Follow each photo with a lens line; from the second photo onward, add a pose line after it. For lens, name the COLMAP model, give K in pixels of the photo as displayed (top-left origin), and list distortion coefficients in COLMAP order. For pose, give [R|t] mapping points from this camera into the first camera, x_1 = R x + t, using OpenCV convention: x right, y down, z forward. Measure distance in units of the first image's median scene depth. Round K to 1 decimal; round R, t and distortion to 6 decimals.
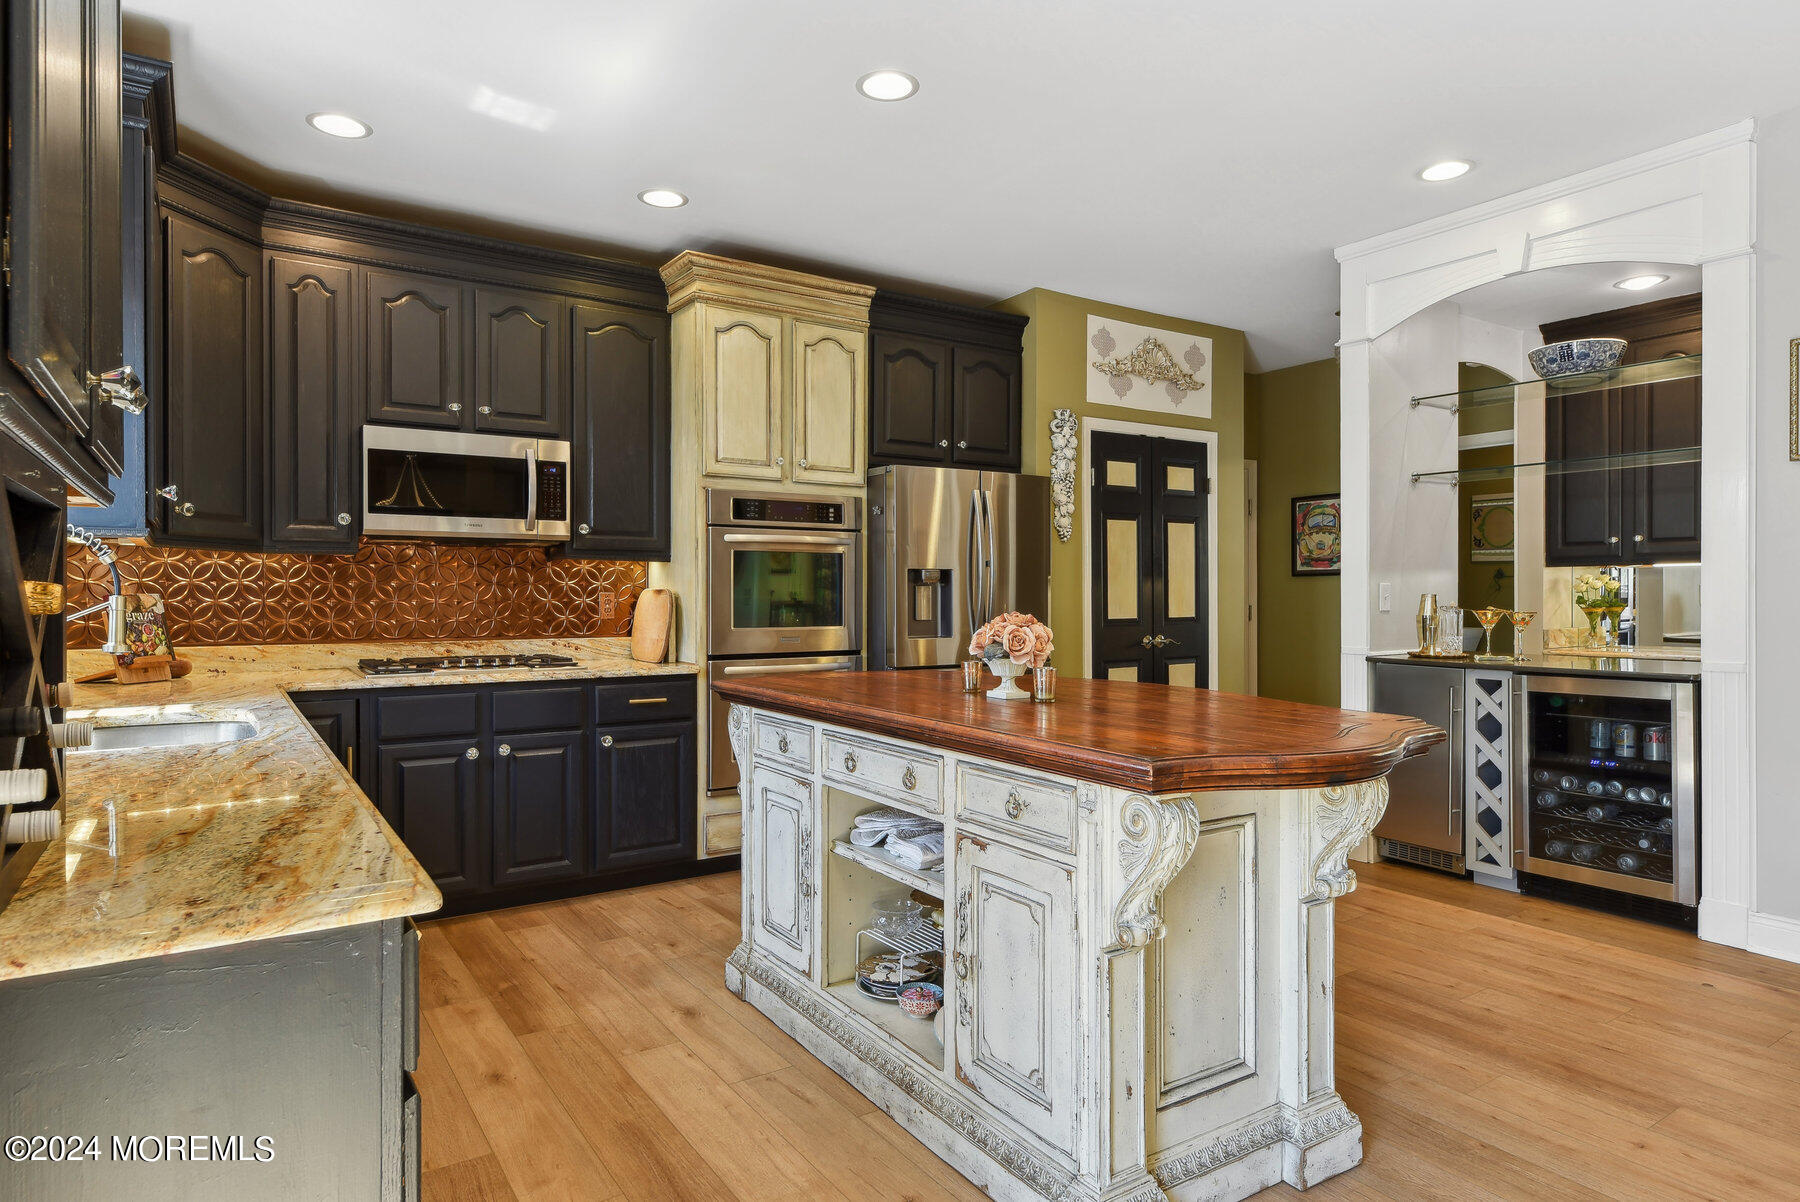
lens RADIAL K [[1025.4, 0, 900.3], [0, 1025.4, 595.9], [0, 0, 1]] dist [0.003916, -0.003142]
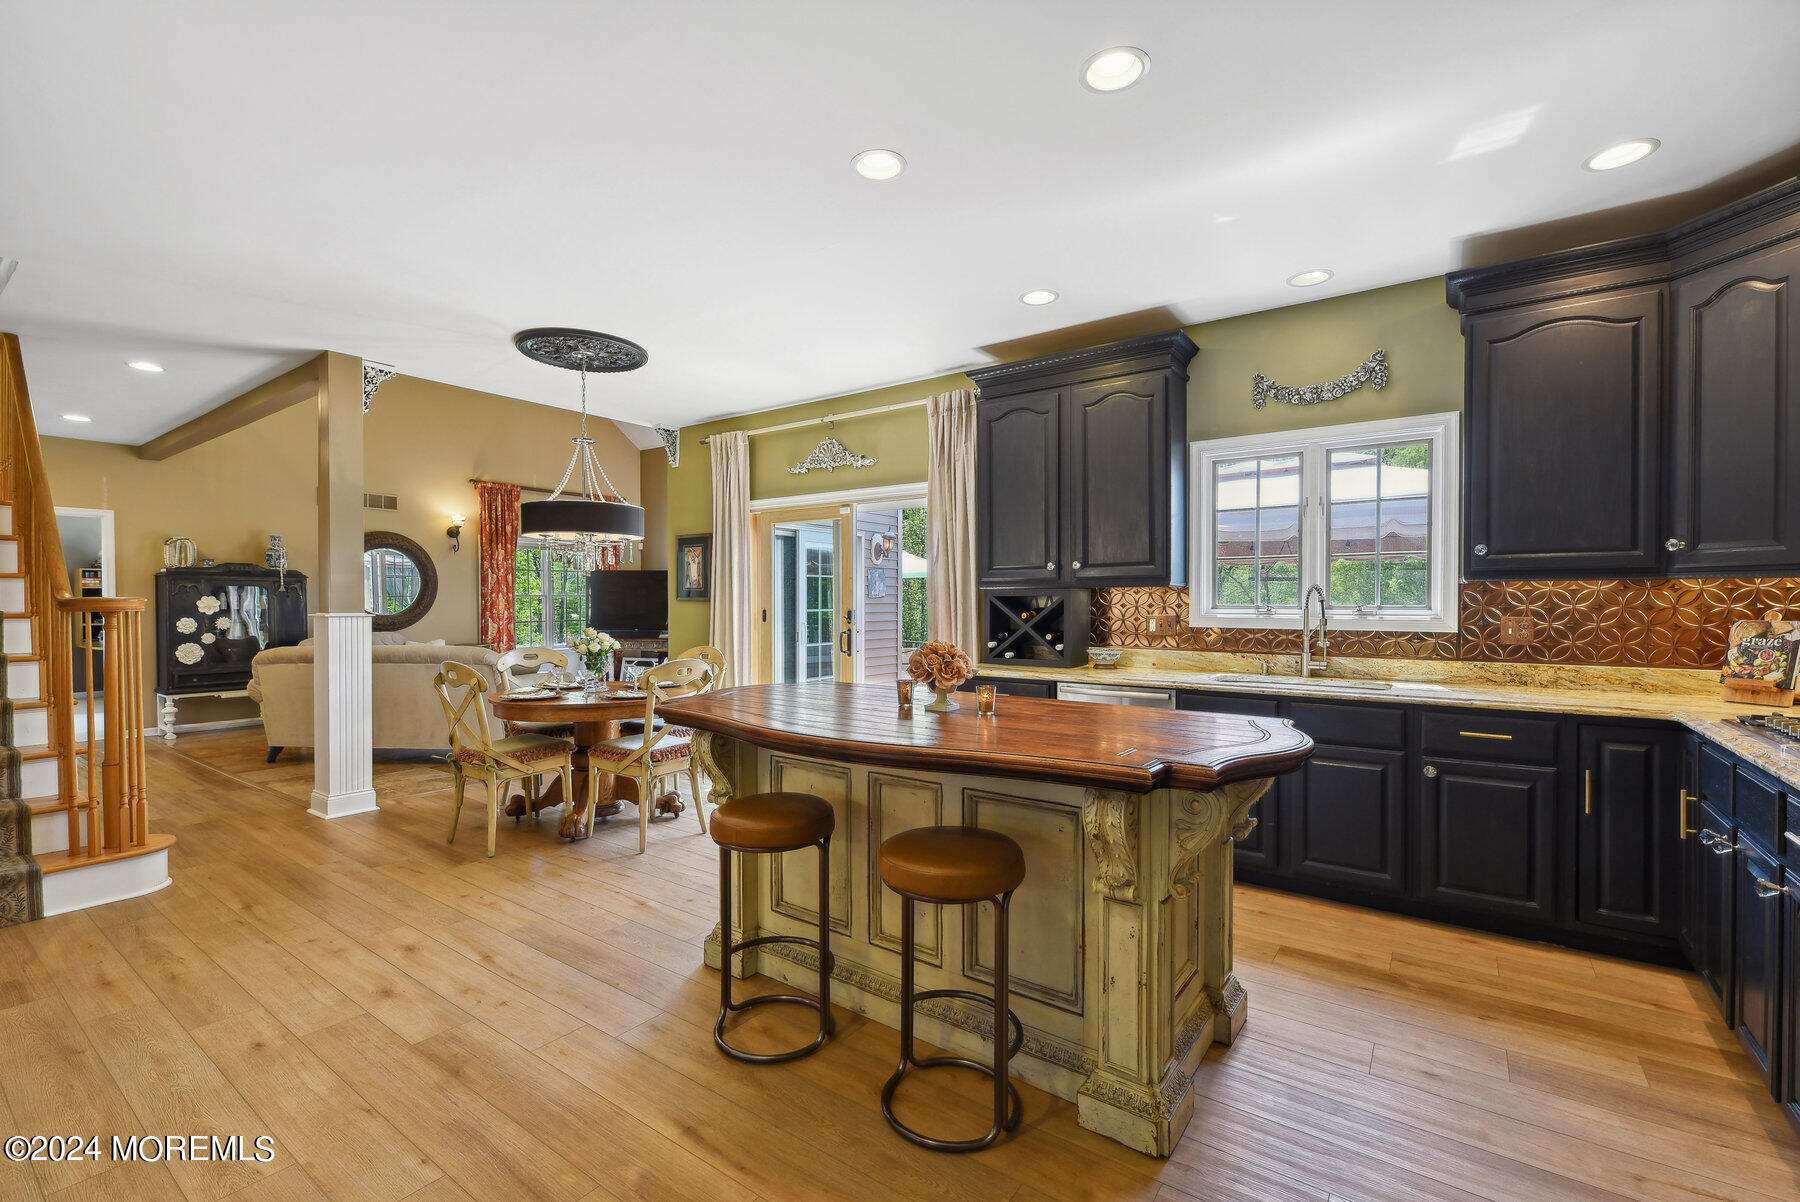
lens RADIAL K [[768.6, 0, 898.9], [0, 768.6, 607.8], [0, 0, 1]] dist [-0.002298, -0.000044]
pose [[-0.933049, 0.005156, -0.359713, 0.312009], [0.001690, 0.999949, 0.009949, -0.020625], [0.359746, 0.008675, -0.933010, 1.185901]]
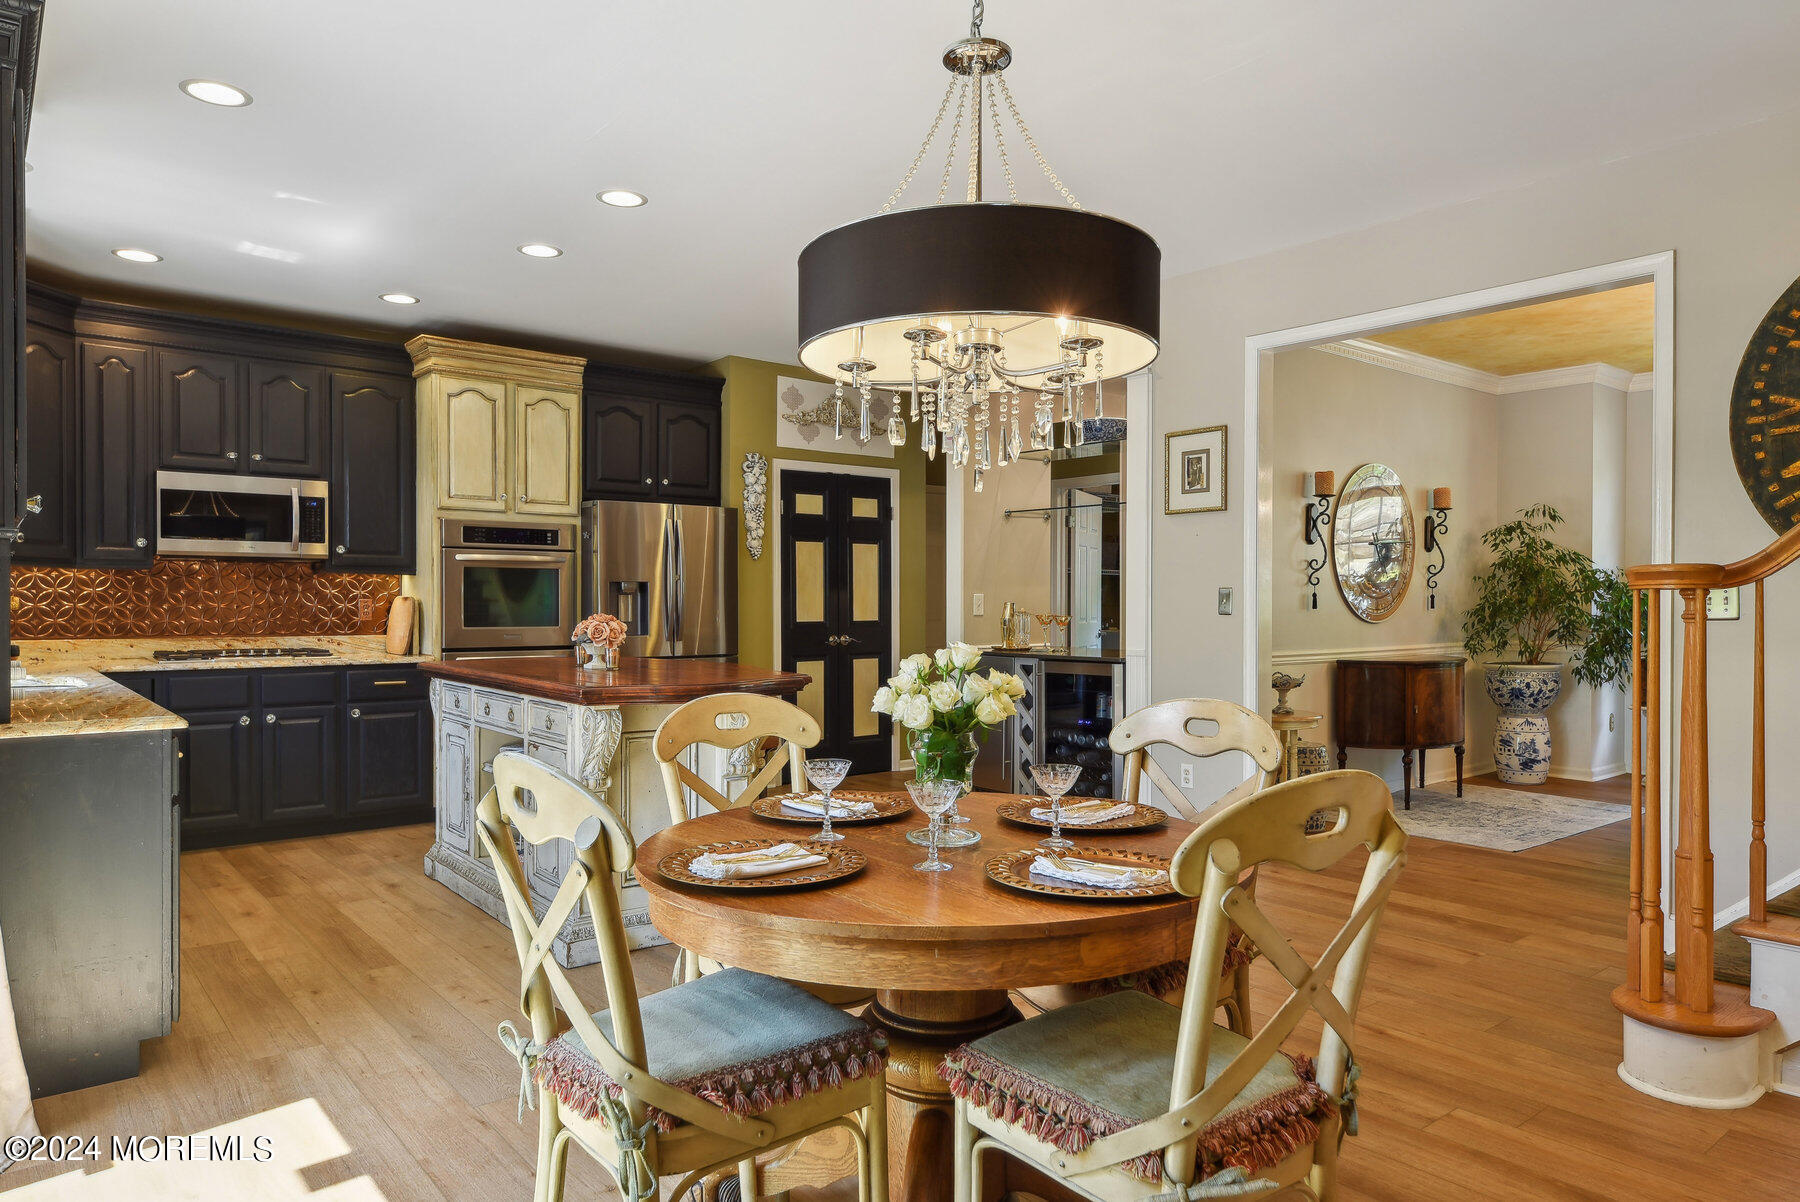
lens RADIAL K [[1127.1, 0, 896.1], [0, 1127.1, 612.0], [0, 0, 1]] dist [0.004374, 0.000325]
pose [[0.995421, 0.002264, 0.095566, 0.253623], [-0.003006, 0.999966, 0.007619, -0.000296], [-0.095545, -0.007871, 0.995394, -0.478832]]
